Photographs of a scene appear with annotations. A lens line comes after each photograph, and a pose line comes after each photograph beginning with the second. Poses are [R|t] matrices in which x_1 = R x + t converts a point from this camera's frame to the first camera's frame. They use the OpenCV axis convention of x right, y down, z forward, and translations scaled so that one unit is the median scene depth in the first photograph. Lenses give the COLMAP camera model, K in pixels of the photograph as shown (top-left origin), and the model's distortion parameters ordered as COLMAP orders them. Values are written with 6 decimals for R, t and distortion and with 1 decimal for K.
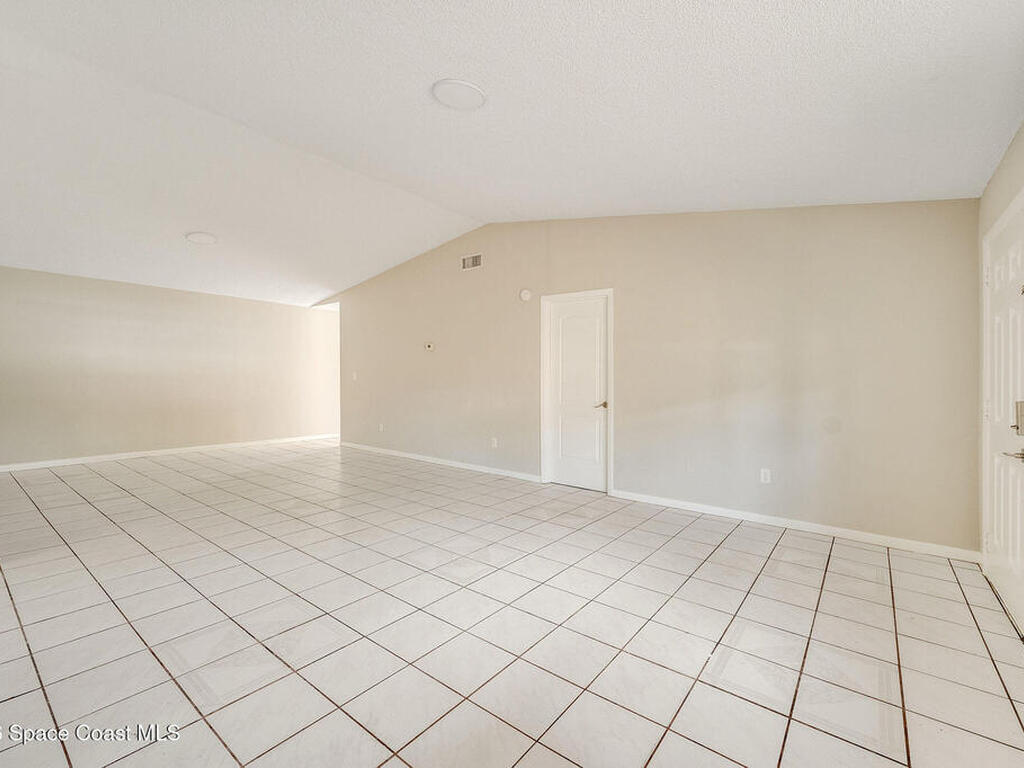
lens RADIAL K [[468.6, 0, 497.5], [0, 468.6, 375.6], [0, 0, 1]] dist [0.005169, 0.000160]
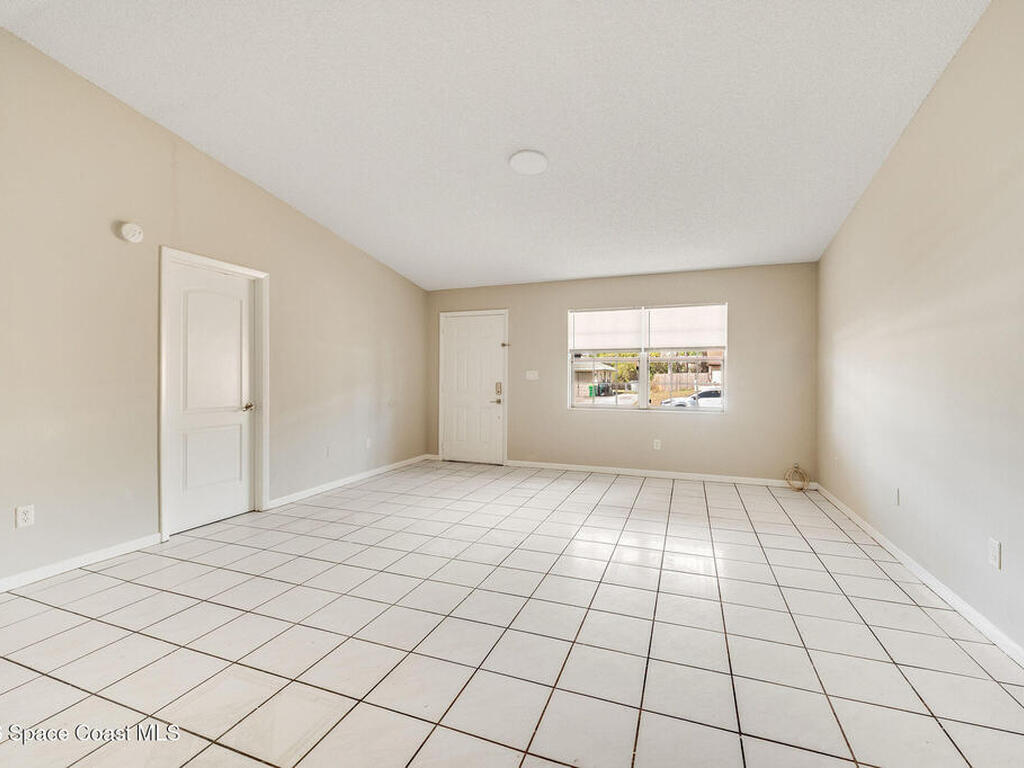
lens RADIAL K [[461.1, 0, 518.2], [0, 461.1, 378.6], [0, 0, 1]] dist [0.004181, 0.001274]
pose [[-0.316726, -0.012011, 0.948441, -0.677985], [0.001469, 0.999912, 0.013153, 0.001965], [-0.948516, 0.005560, -0.316680, 0.777016]]
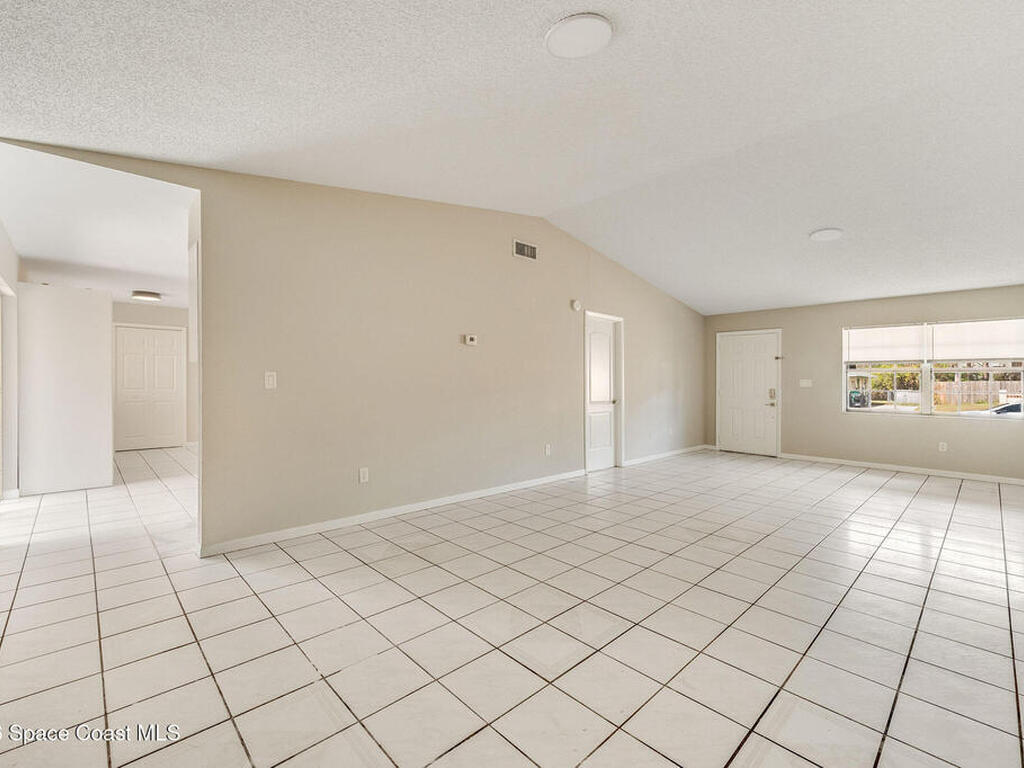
lens RADIAL K [[461.1, 0, 516.8], [0, 461.1, 374.8], [0, 0, 1]] dist [0.004181, 0.001274]
pose [[0.120378, 0.006681, 0.992706, -1.086735], [-0.003854, 0.999973, -0.006263, -0.004942], [-0.992721, -0.003072, 0.120400, 1.081500]]
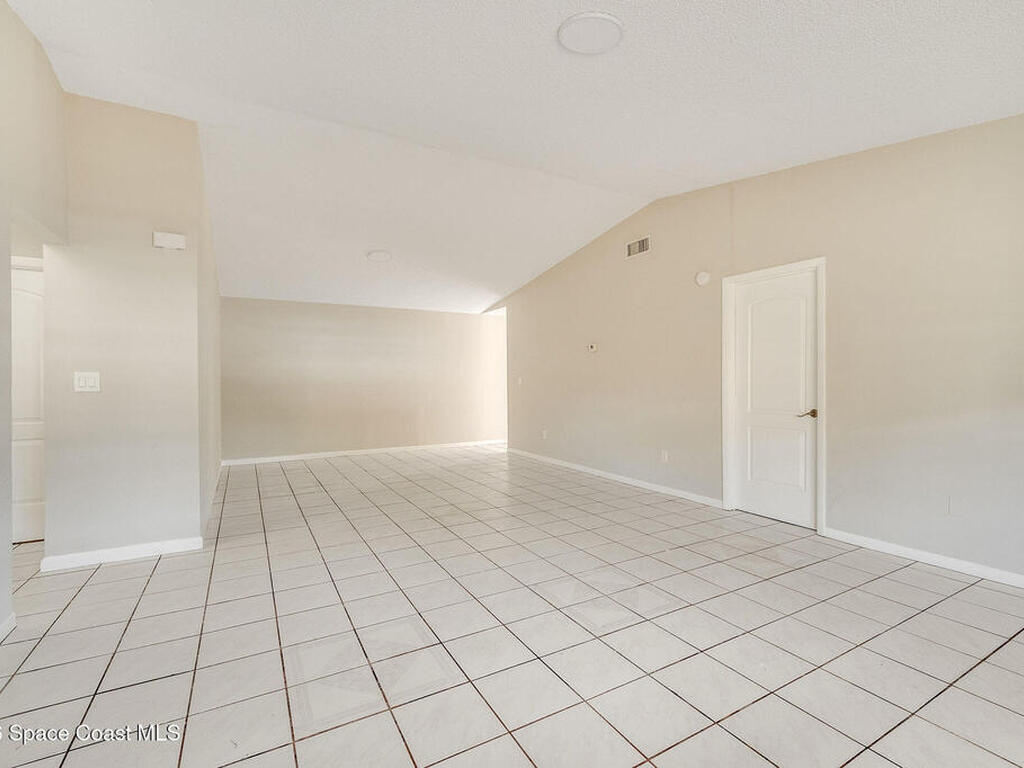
lens RADIAL K [[468.6, 0, 520.1], [0, 468.6, 389.6], [0, 0, 1]] dist [0.005169, 0.000160]
pose [[0.930561, -0.011606, -0.365953, 0.065870], [0.019263, 0.999665, 0.017278, 0.002151], [0.365630, -0.023128, 0.930473, 0.123760]]
